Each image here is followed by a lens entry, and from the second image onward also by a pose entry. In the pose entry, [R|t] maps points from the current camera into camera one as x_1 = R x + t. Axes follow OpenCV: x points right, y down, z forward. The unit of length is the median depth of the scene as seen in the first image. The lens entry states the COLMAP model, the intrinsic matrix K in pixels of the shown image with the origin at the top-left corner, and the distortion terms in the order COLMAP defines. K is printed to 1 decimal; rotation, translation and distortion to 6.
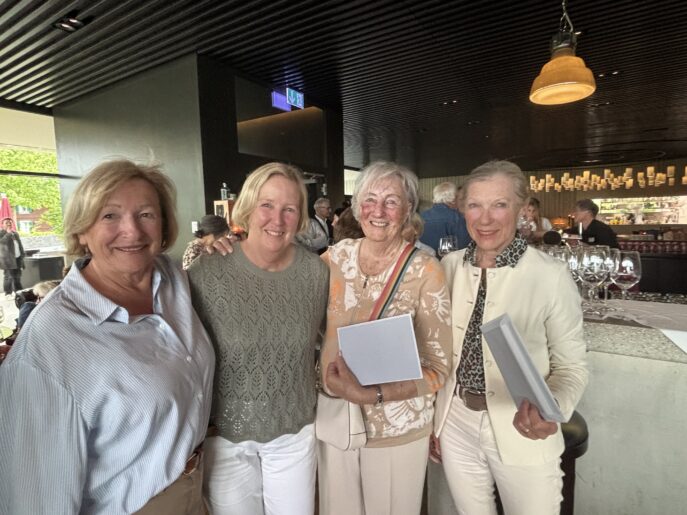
lens RADIAL K [[384.6, 0, 340.0], [0, 384.6, 259.7], [0, 0, 1]] dist [-0.000020, -0.000399]
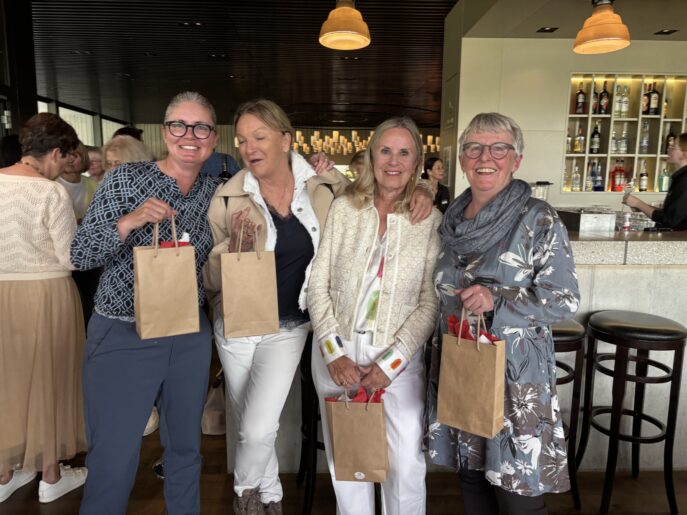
lens RADIAL K [[515.9, 0, 343.5], [0, 515.9, 257.5], [0, 0, 1]] dist [0.064229, -0.060324]
pose [[0.830118, -0.050361, 0.555309, -0.084487], [0.032251, 0.998582, 0.042351, 0.036557], [-0.556654, -0.017247, 0.830565, -0.072493]]
